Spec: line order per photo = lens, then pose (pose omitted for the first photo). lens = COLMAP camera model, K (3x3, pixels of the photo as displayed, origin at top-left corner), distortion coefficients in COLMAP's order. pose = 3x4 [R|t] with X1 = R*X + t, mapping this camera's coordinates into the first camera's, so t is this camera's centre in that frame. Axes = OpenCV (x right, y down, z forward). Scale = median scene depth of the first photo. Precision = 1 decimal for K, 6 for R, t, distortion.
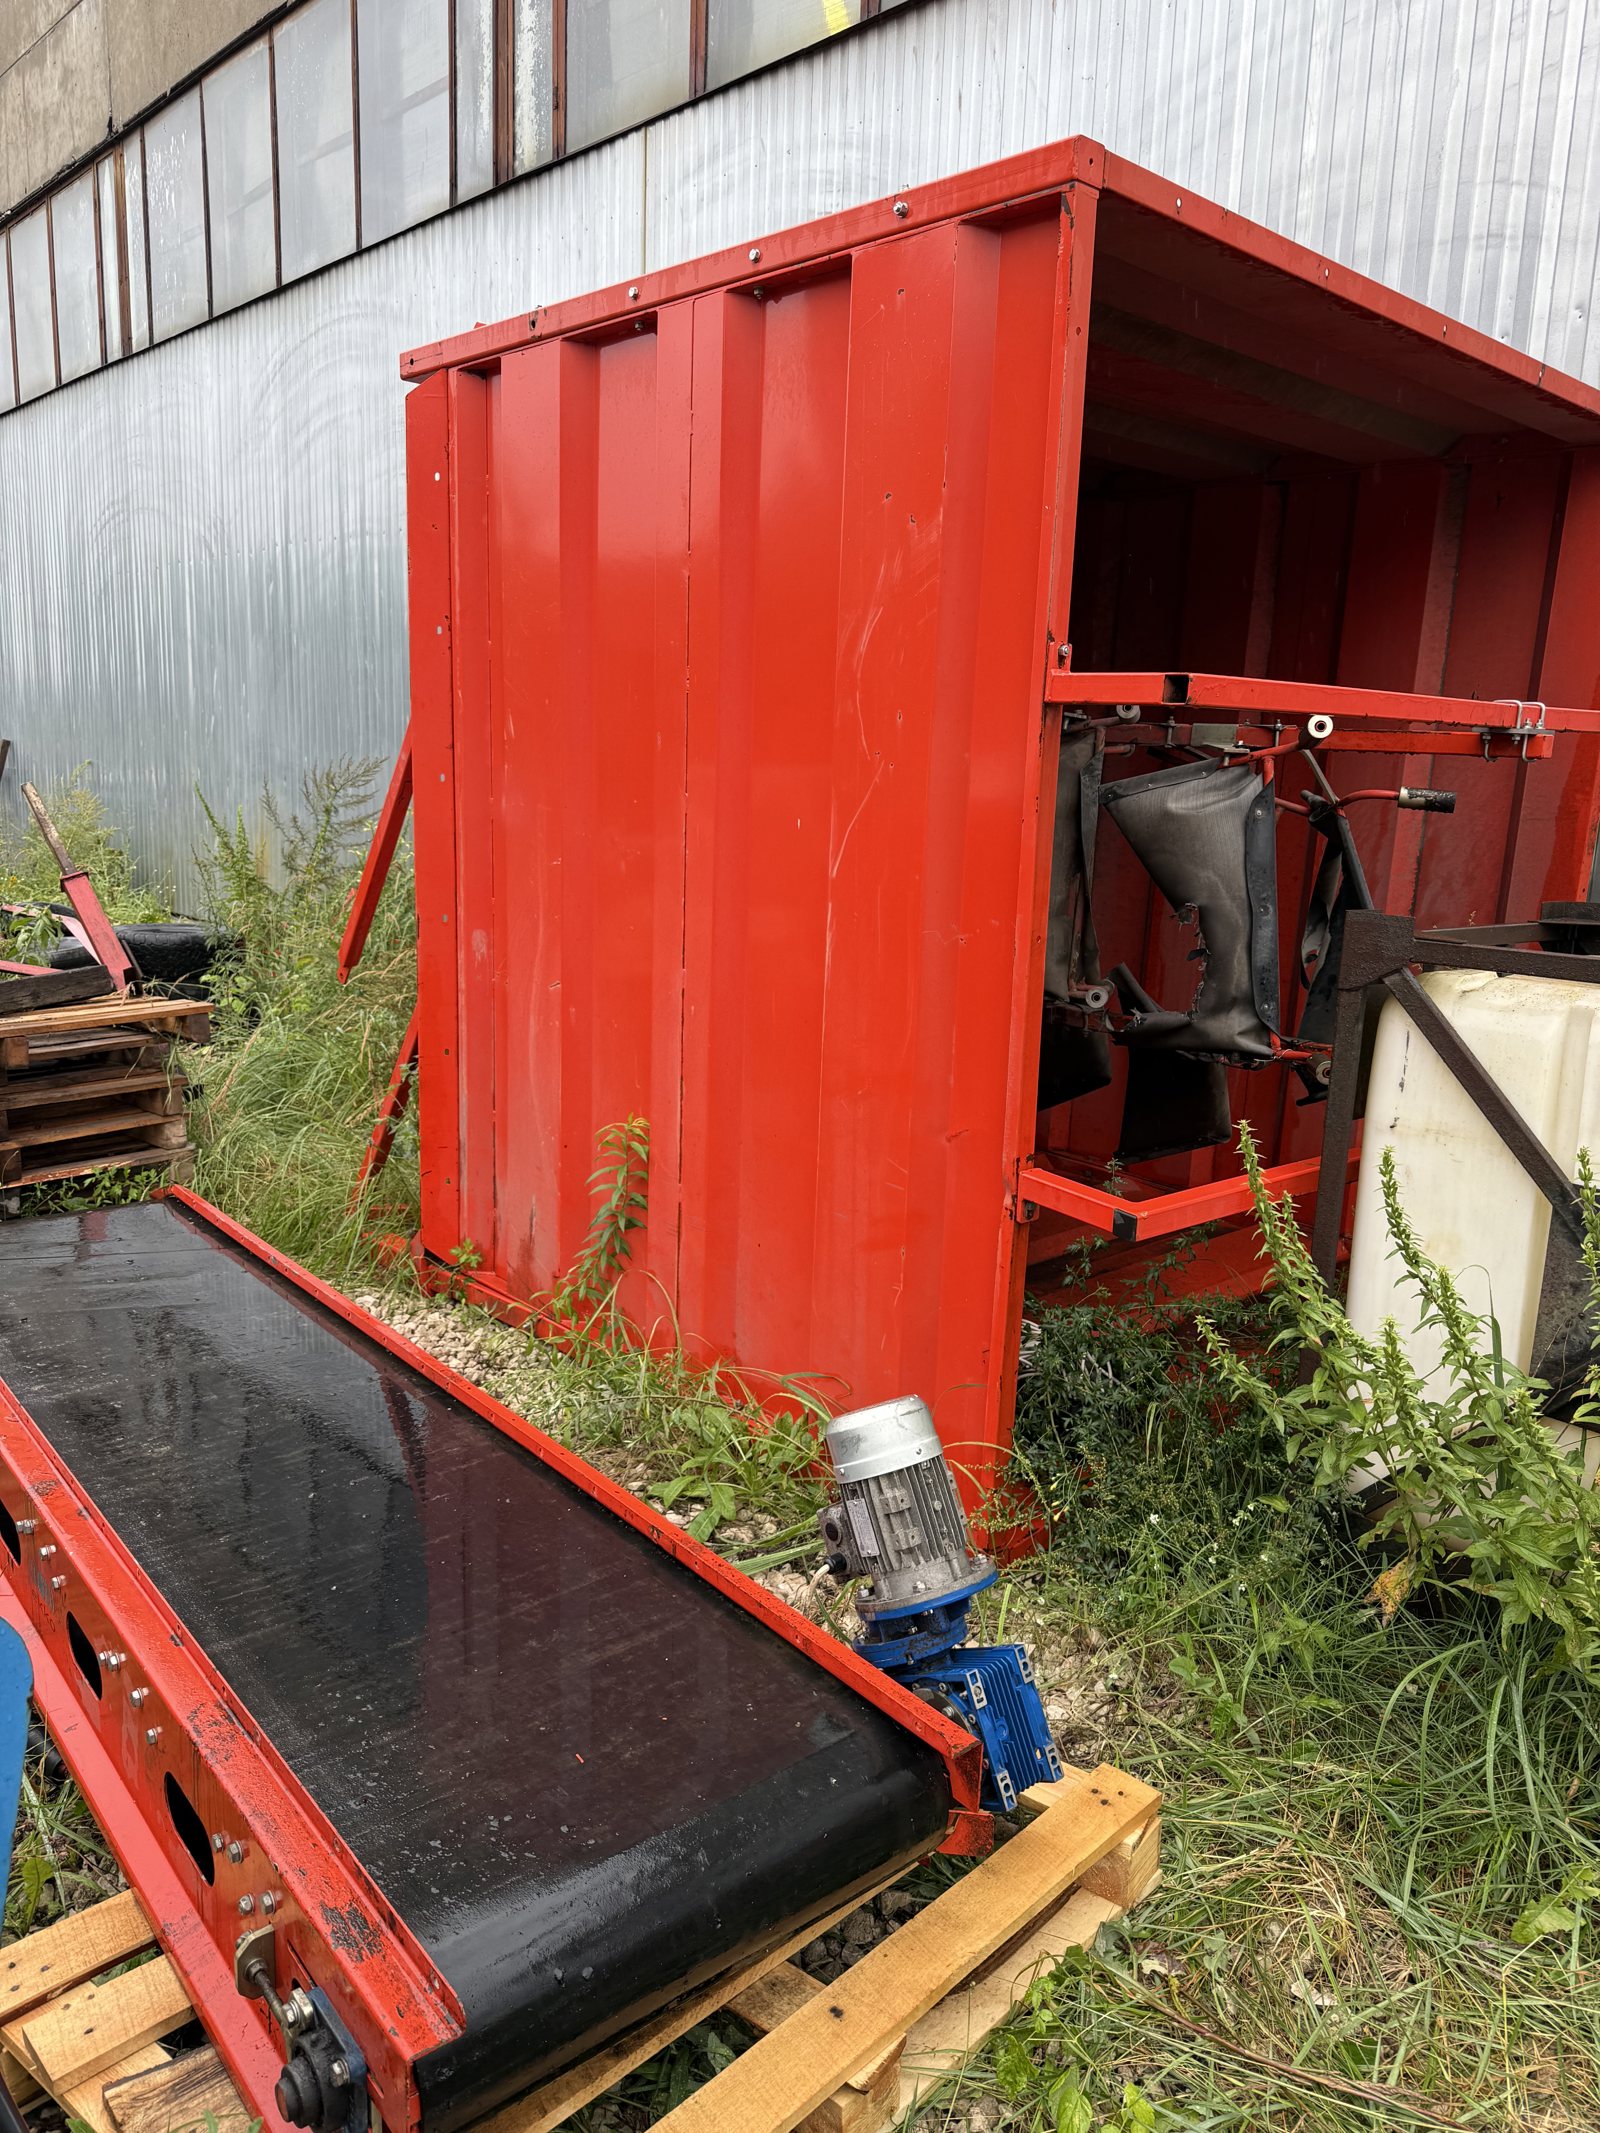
lens RADIAL K [[1515.5, 0, 800.0], [0, 1515.5, 1066.5], [0, 0, 1]] dist [0.068740, -0.119066]
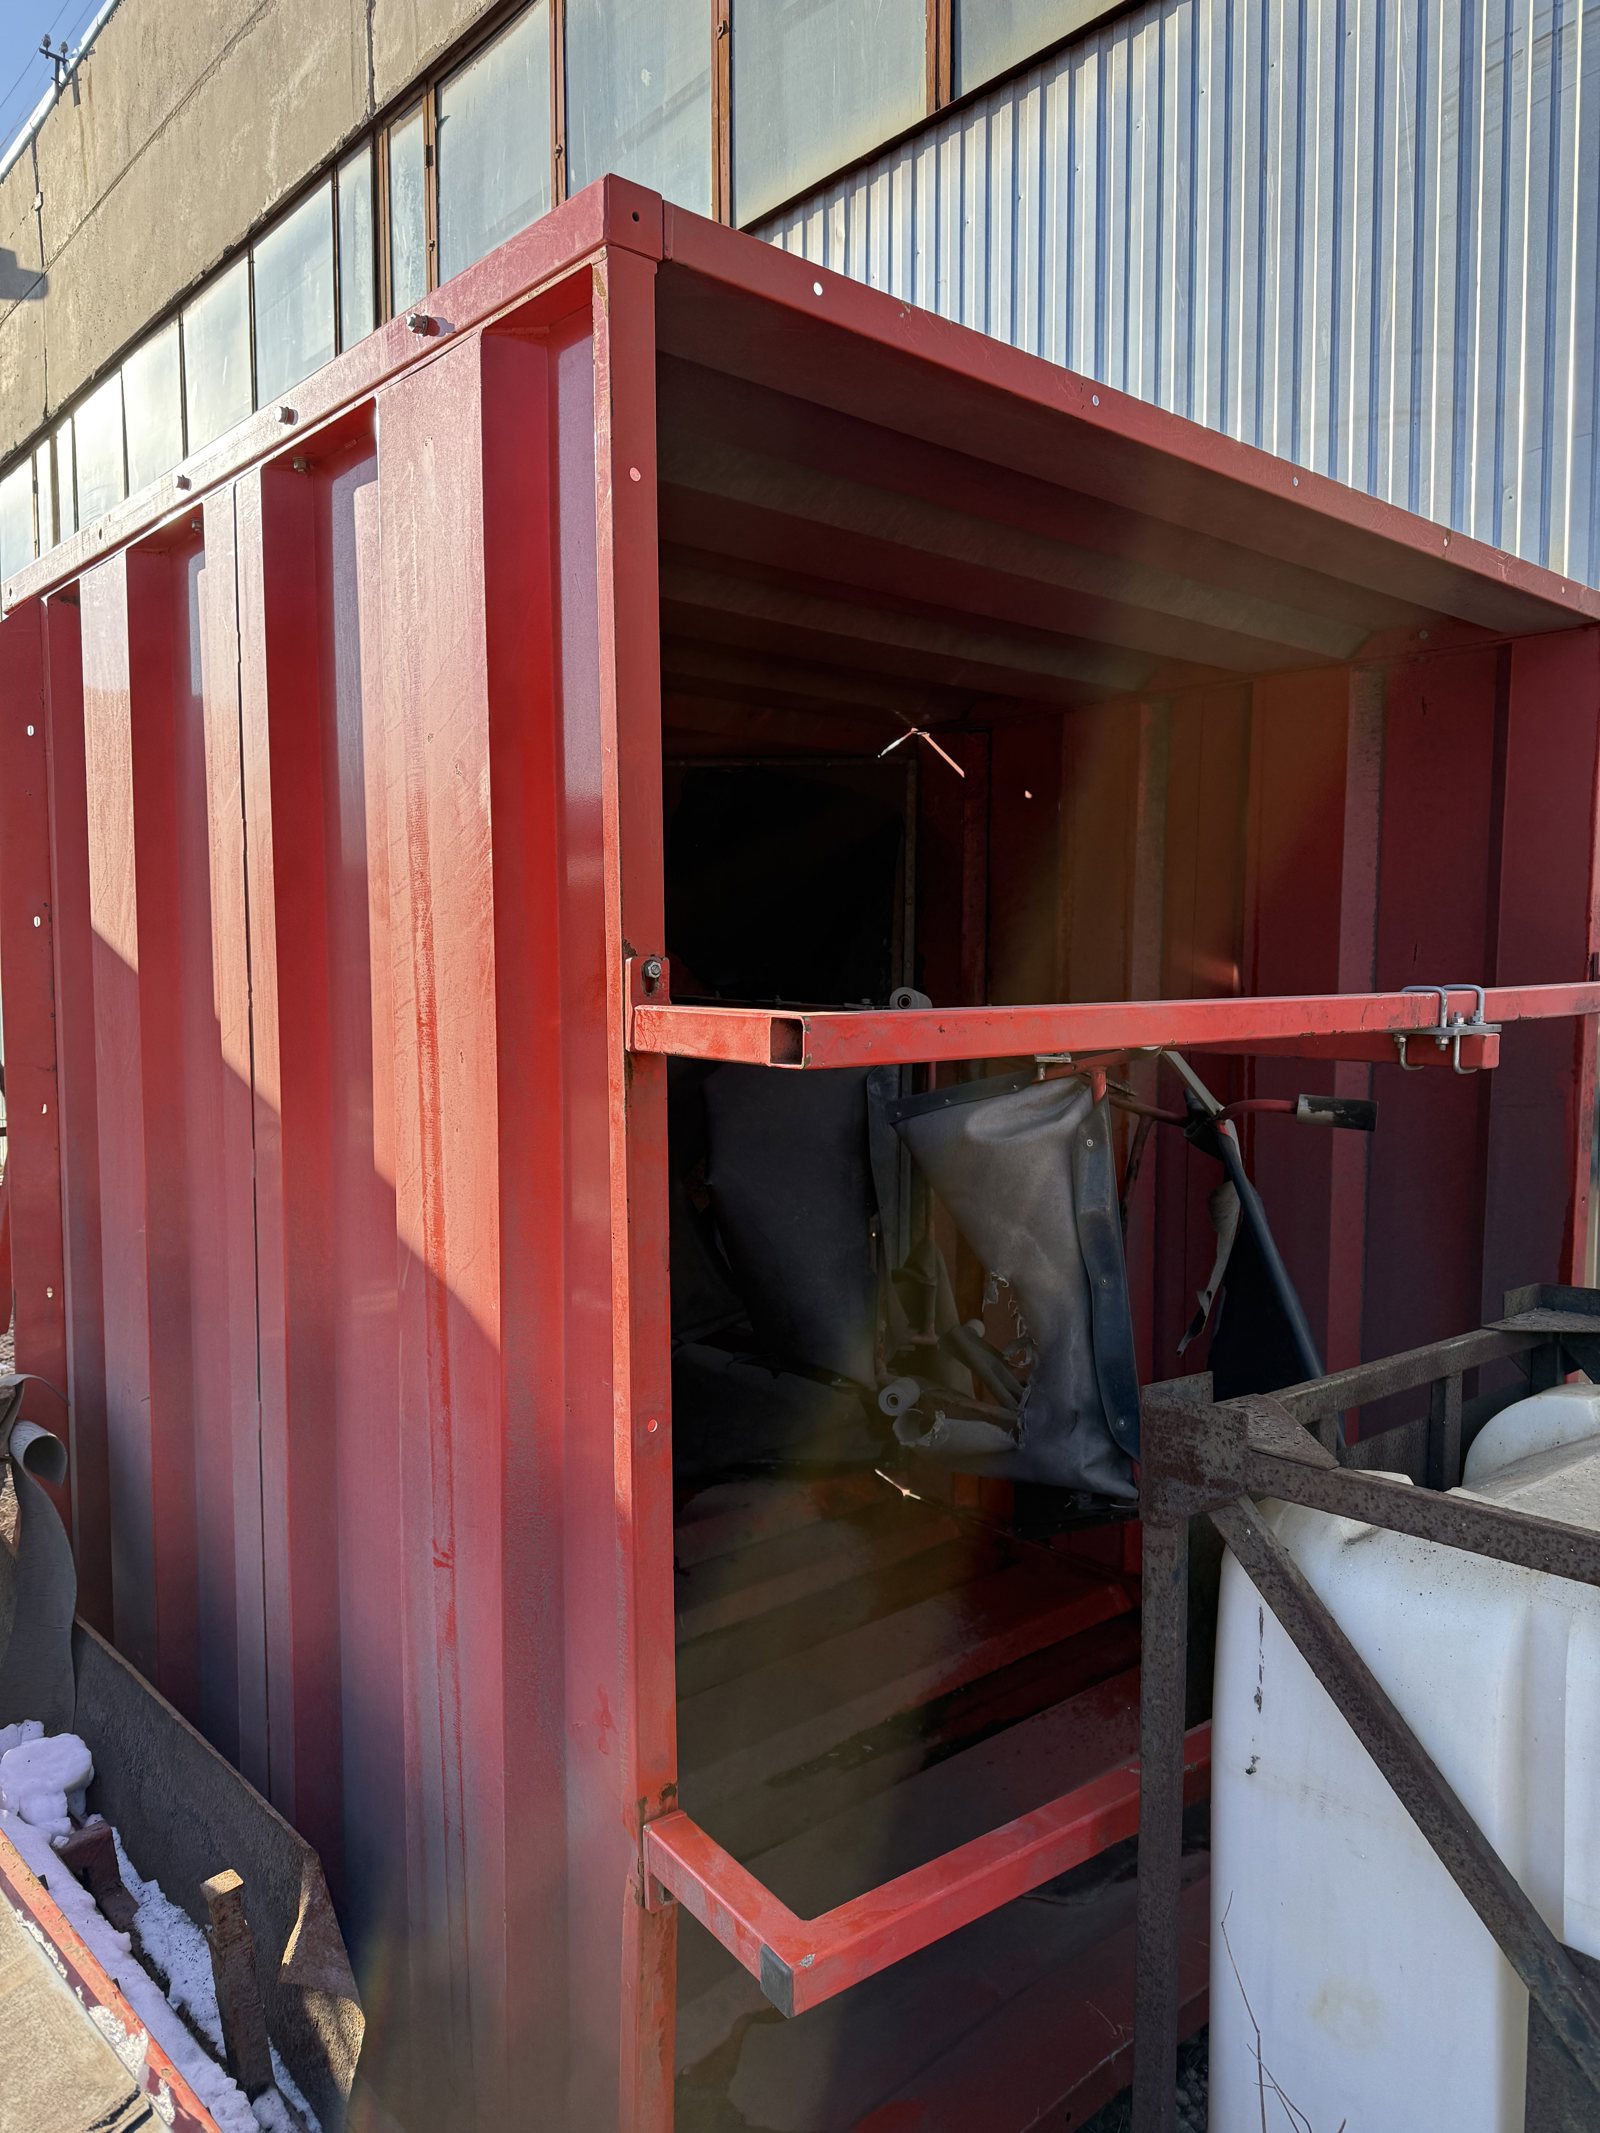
lens RADIAL K [[1446.8, 0, 800.0], [0, 1446.8, 1066.5], [0, 0, 1]] dist [0.060243, -0.098172]
pose [[0.998536, -0.036996, -0.039464, 0.131303], [0.031423, 0.990547, -0.133529, -0.079509], [0.044031, 0.132093, 0.990259, 0.219501]]
